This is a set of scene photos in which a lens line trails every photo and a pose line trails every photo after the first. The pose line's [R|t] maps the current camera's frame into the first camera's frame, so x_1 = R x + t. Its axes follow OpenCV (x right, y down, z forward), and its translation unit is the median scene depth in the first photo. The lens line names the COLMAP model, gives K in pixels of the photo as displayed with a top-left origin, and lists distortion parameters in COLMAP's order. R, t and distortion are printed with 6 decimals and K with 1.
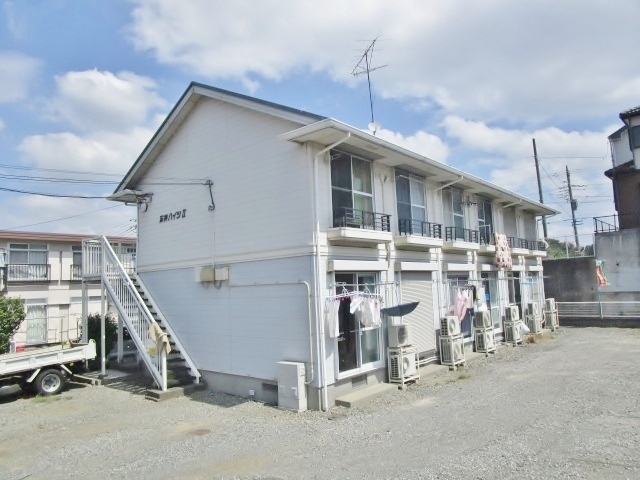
lens RADIAL K [[455.3, 0, 318.9], [0, 455.3, 243.3], [0, 0, 1]] dist [-0.029579, -0.001217]
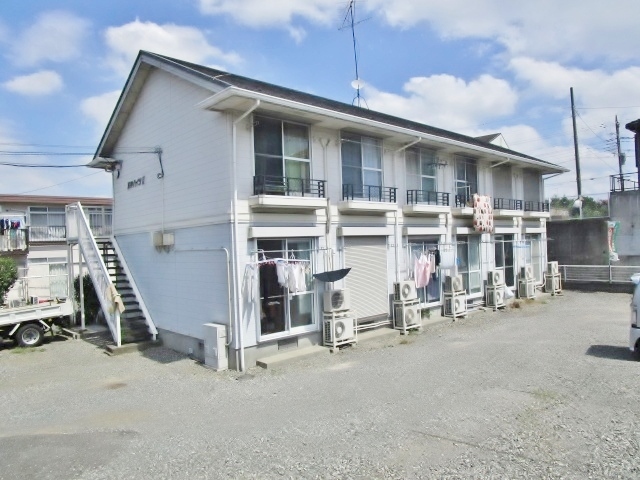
lens RADIAL K [[455.3, 0, 318.9], [0, 455.3, 243.3], [0, 0, 1]] dist [-0.029579, -0.001217]
pose [[0.993124, 0.004134, -0.116992, 0.246993], [0.007038, 0.995461, 0.094913, -0.019338], [0.116853, -0.095084, 0.988587, 0.004570]]
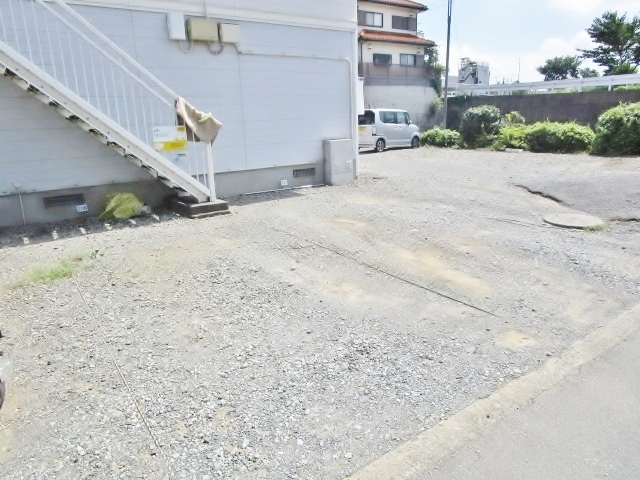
lens RADIAL K [[455.3, 0, 318.9], [0, 455.3, 243.3], [0, 0, 1]] dist [-0.029579, -0.001217]
pose [[0.212711, -0.221722, 0.951627, -0.909589], [-0.073135, 0.967570, 0.241784, 0.200006], [-0.974374, -0.121028, 0.189597, 0.671948]]
